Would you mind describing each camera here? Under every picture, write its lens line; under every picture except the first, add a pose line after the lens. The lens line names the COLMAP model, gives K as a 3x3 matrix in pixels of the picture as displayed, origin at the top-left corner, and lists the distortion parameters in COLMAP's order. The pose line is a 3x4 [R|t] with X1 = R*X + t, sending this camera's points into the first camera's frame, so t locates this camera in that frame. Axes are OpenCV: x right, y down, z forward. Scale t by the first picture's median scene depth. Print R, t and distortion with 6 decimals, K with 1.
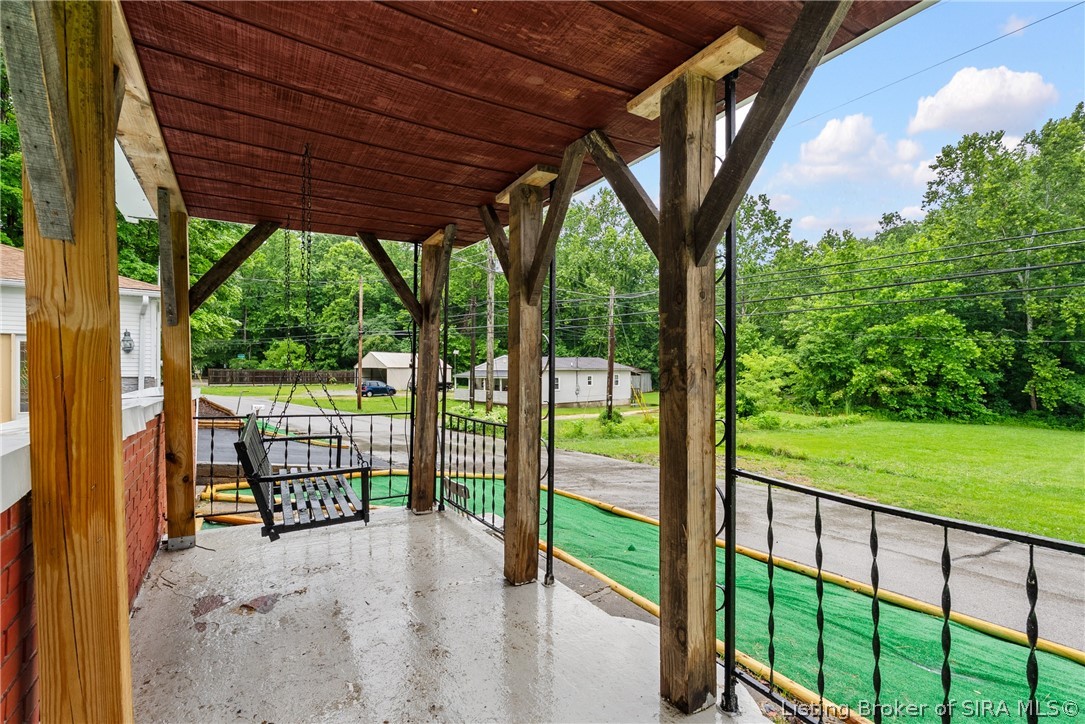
lens RADIAL K [[489.2, 0, 545.4], [0, 489.2, 370.9], [0, 0, 1]] dist [-0.001806, -0.000314]
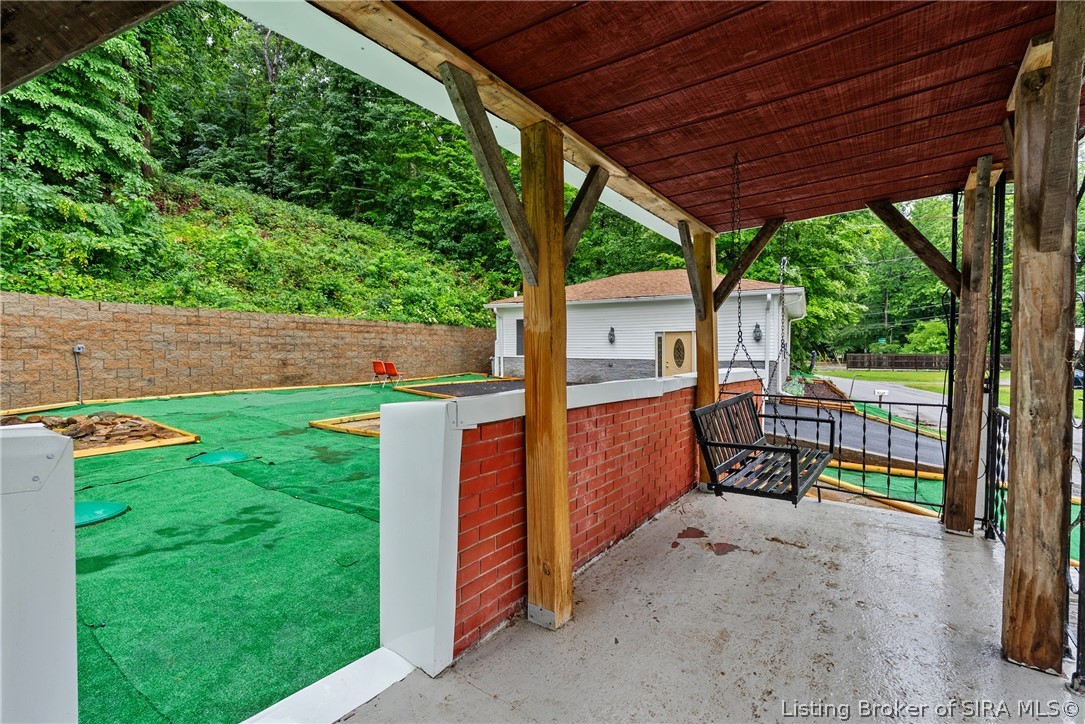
lens RADIAL K [[480.6, 0, 544.3], [0, 480.6, 359.3], [0, 0, 1]] dist [-0.009937, 0.000363]
pose [[0.380333, 0.001137, -0.924849, 0.204419], [0.005983, 0.999975, 0.003690, 0.002917], [0.924830, -0.006936, 0.380317, 0.090096]]
